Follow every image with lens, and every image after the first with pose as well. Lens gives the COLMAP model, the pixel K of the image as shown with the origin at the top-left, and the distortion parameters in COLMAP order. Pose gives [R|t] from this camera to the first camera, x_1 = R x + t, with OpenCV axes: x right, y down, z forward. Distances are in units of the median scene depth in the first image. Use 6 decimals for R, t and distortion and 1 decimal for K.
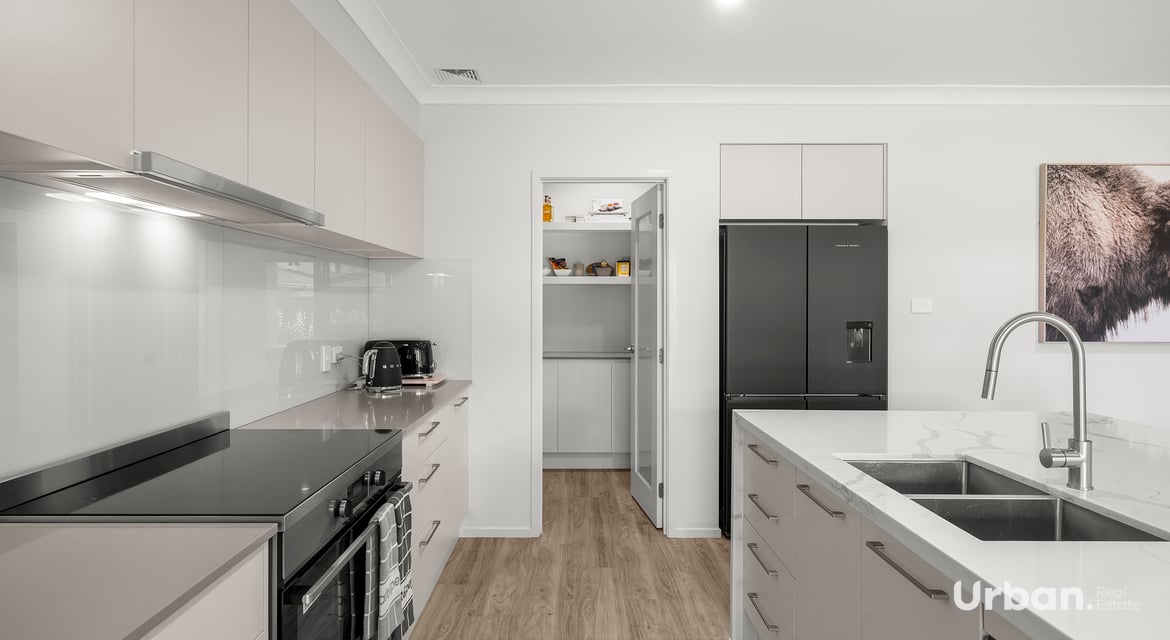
lens RADIAL K [[644.0, 0, 585.0], [0, 644.0, 320.0], [0, 0, 1]] dist [-0.000003, -0.000009]
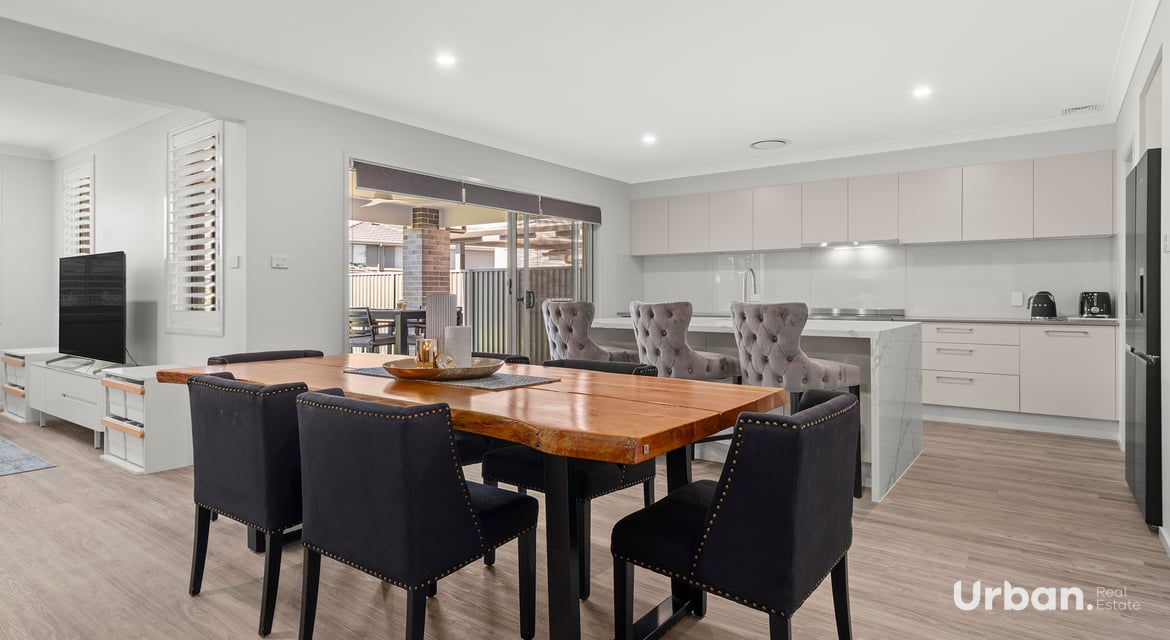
lens RADIAL K [[621.3, 0, 585.0], [0, 621.3, 309.1], [0, 0, 1]] dist [-0.001207, -0.000037]
pose [[-0.600256, 0.009725, -0.799749, 3.117316], [-0.021766, 0.999357, 0.028489, 0.111113], [0.799512, 0.034508, -0.599658, 1.864231]]
